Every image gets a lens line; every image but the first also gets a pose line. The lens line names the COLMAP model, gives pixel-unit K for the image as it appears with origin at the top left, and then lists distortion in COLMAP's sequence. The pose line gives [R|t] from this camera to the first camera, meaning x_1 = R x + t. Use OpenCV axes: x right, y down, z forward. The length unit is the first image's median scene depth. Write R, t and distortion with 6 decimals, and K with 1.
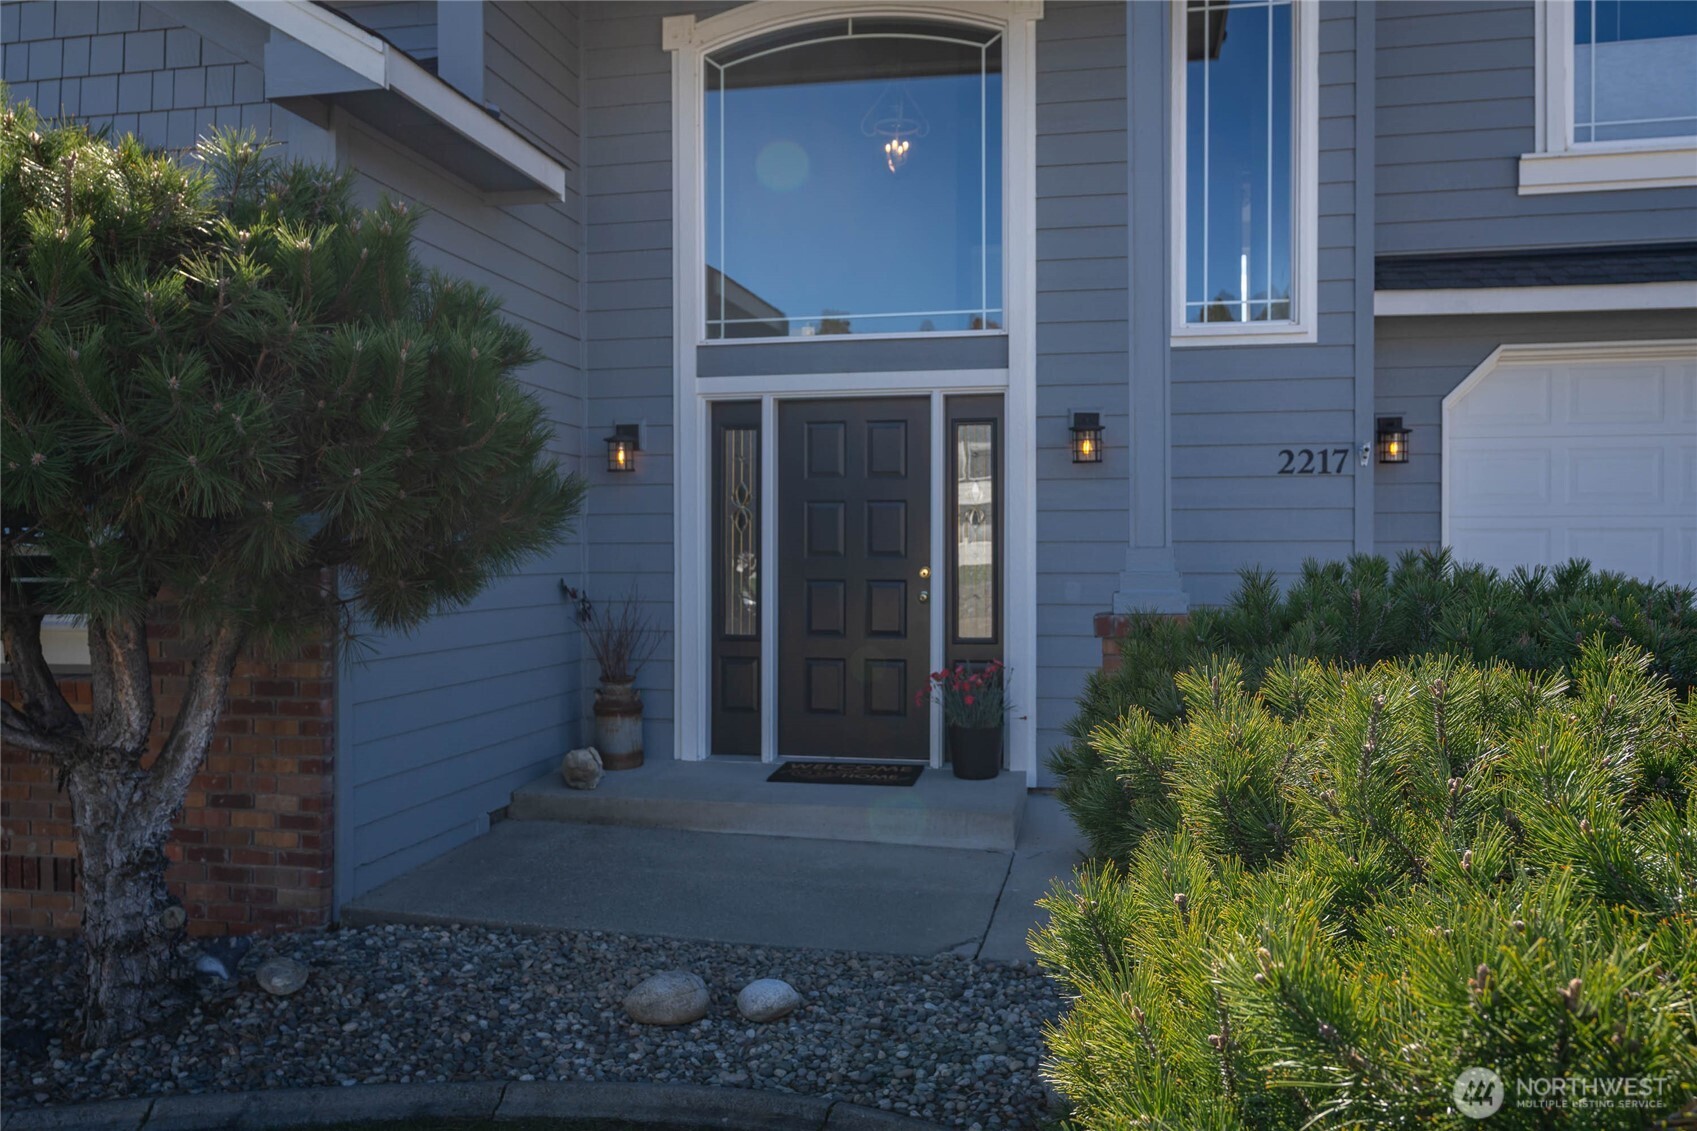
lens RADIAL K [[1382.8, 0, 848.5], [0, 1382.8, 565.5], [0, 0, 1]] dist [-0.006239, 0.002116]
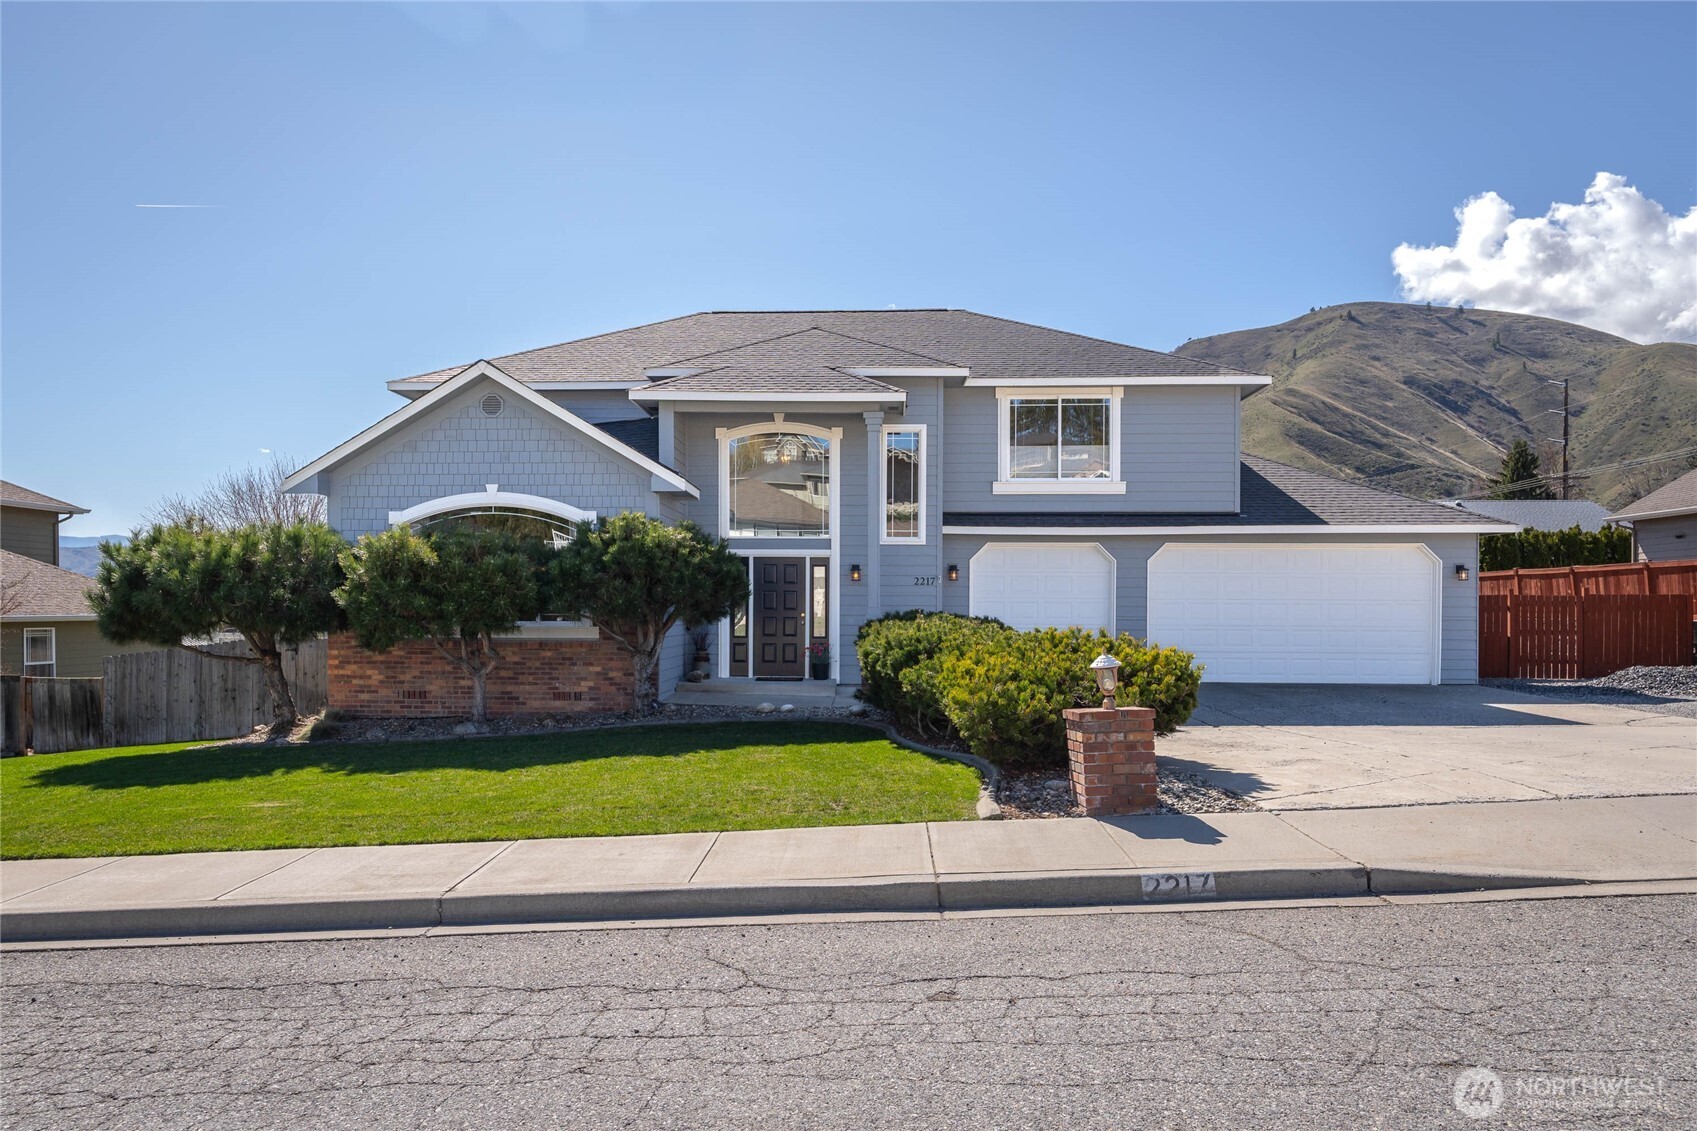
lens RADIAL K [[1382.8, 0, 848.5], [0, 1382.8, 565.5], [0, 0, 1]] dist [-0.006239, 0.002116]
pose [[0.984697, 0.011864, 0.173870, -0.389179], [-0.004898, 0.999170, -0.040438, 0.019344], [-0.174206, 0.038968, 0.983938, -2.083515]]
